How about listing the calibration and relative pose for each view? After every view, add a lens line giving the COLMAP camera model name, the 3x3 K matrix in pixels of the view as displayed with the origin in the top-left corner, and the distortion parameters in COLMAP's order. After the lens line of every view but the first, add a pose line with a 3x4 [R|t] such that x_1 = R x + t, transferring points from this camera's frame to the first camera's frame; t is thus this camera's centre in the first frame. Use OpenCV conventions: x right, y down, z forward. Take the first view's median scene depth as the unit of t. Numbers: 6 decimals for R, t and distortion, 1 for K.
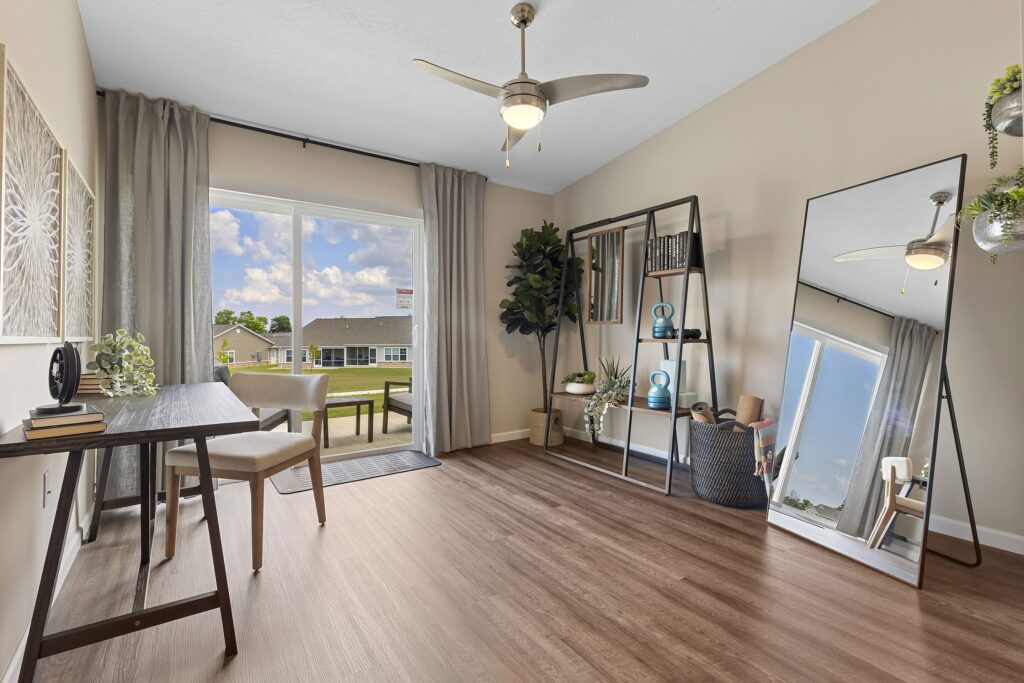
lens RADIAL K [[468.4, 0, 508.3], [0, 468.4, 327.4], [0, 0, 1]] dist [0.013381, -0.000106]
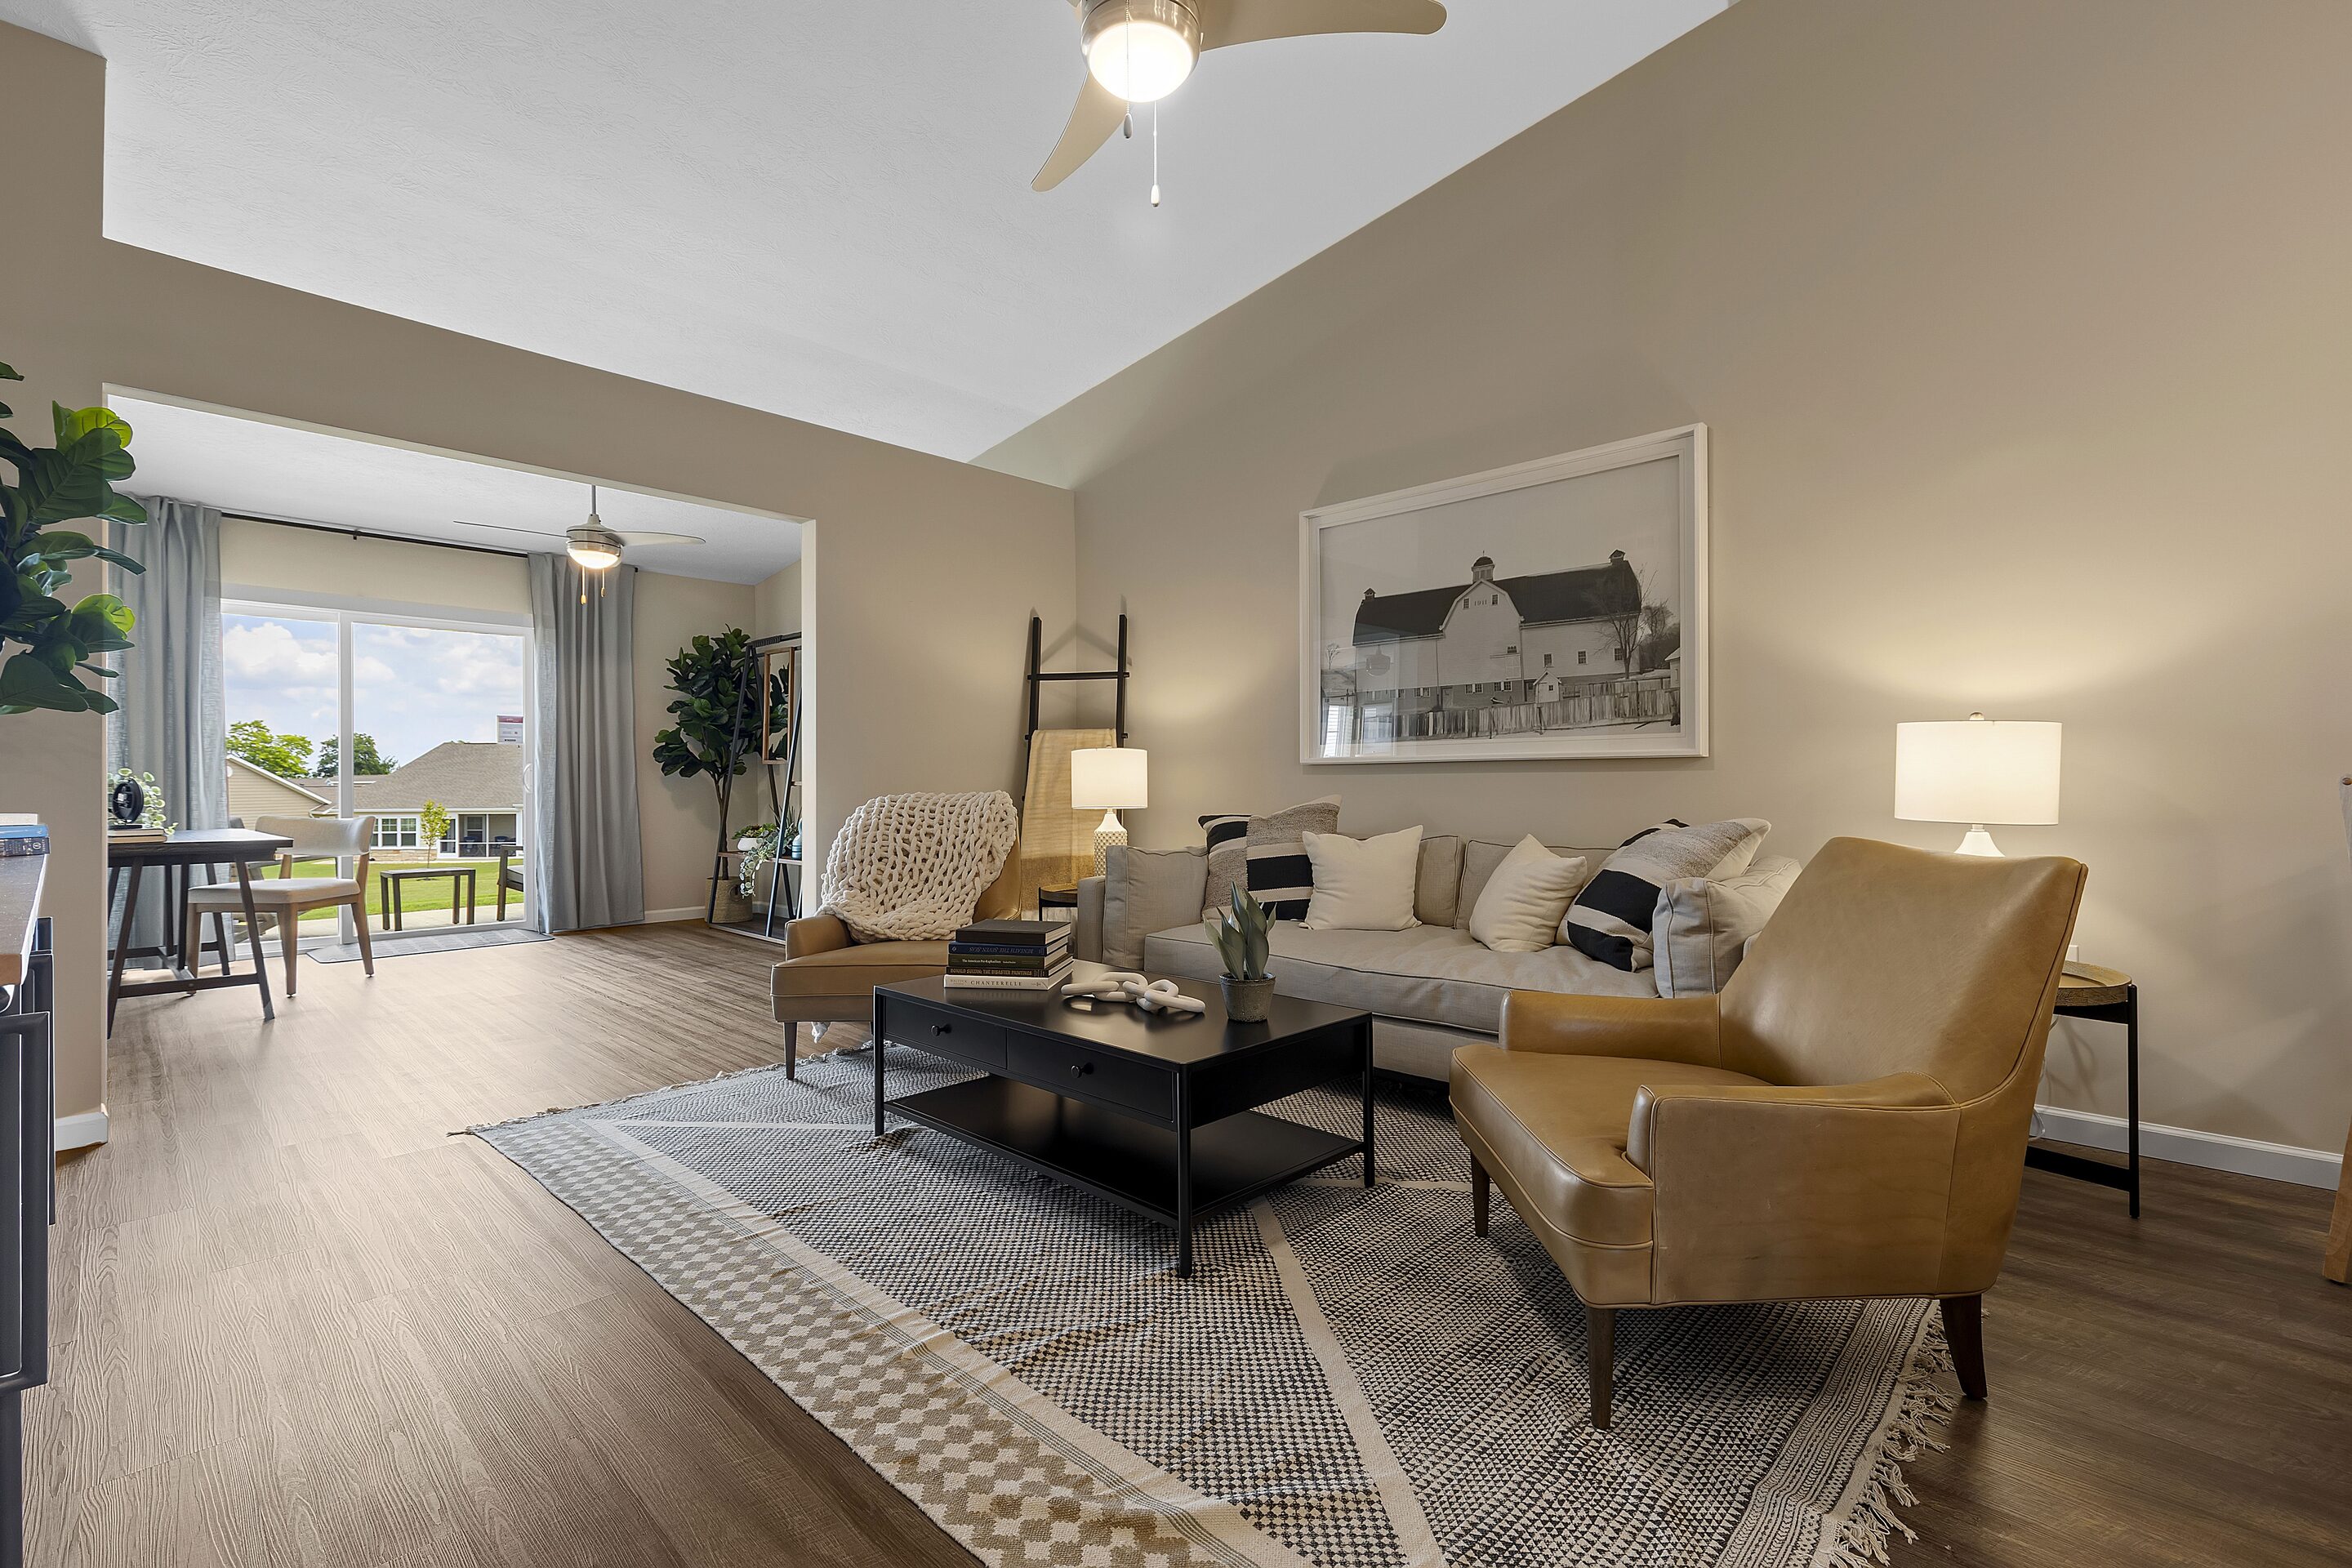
lens RADIAL K [[1055.2, 0, 1159.0], [0, 1055.2, 779.0], [0, 0, 1]] dist [0.009794, -0.000447]
pose [[0.979932, 0.001949, 0.199322, 0.476725], [-0.004394, 0.999920, 0.011825, -0.005727], [-0.199283, -0.012464, 0.979863, -0.910103]]
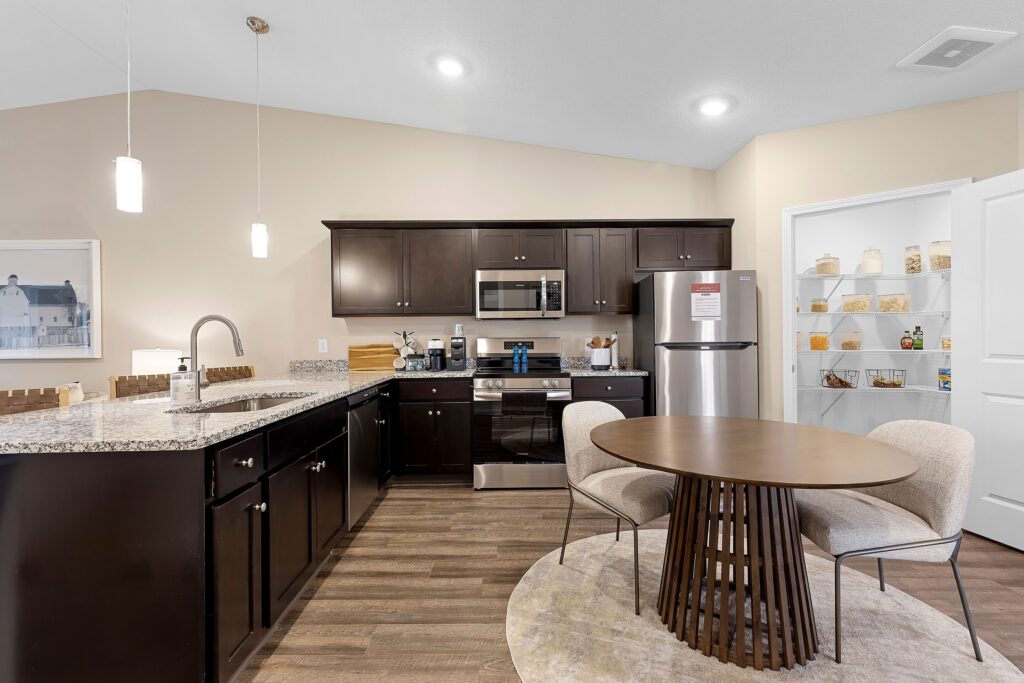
lens RADIAL K [[459.4, 0, 504.6], [0, 459.4, 339.3], [0, 0, 1]] dist [0.009794, -0.000447]
pose [[0.557970, -0.003485, 0.829854, 0.720038], [-0.005820, 0.999950, 0.008112, -0.071815], [-0.829841, -0.009356, 0.557922, -1.512807]]
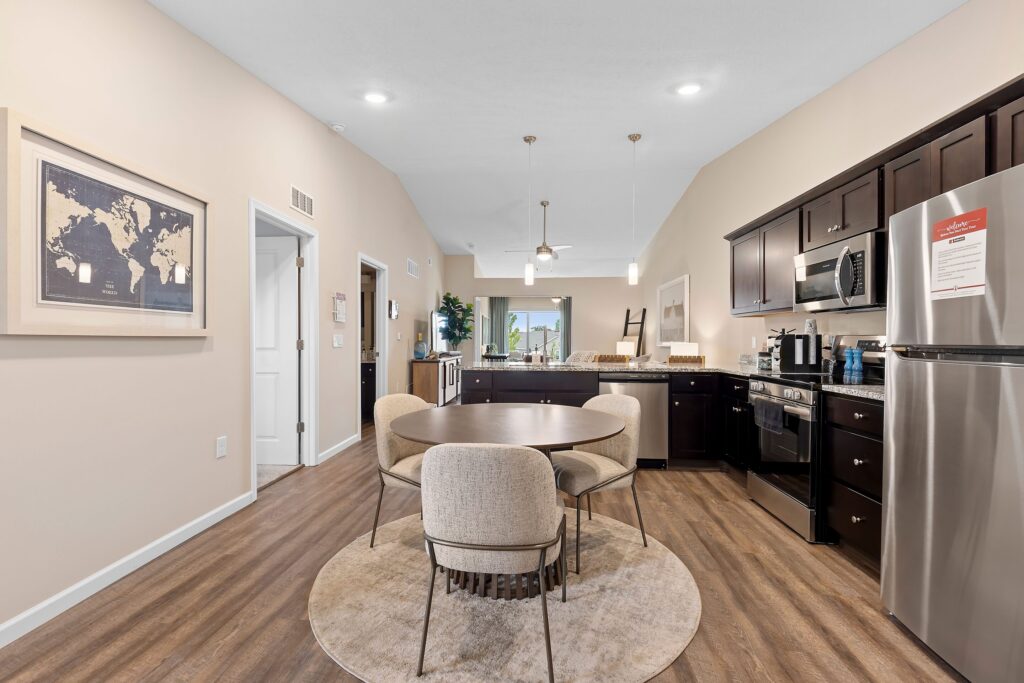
lens RADIAL K [[459.4, 0, 504.6], [0, 459.4, 339.3], [0, 0, 1]] dist [0.009794, -0.000447]
pose [[0.783163, 0.006959, -0.621778, 1.591819], [0.004132, 0.999857, 0.016396, -0.075374], [0.621803, -0.015409, 0.783022, -1.892630]]
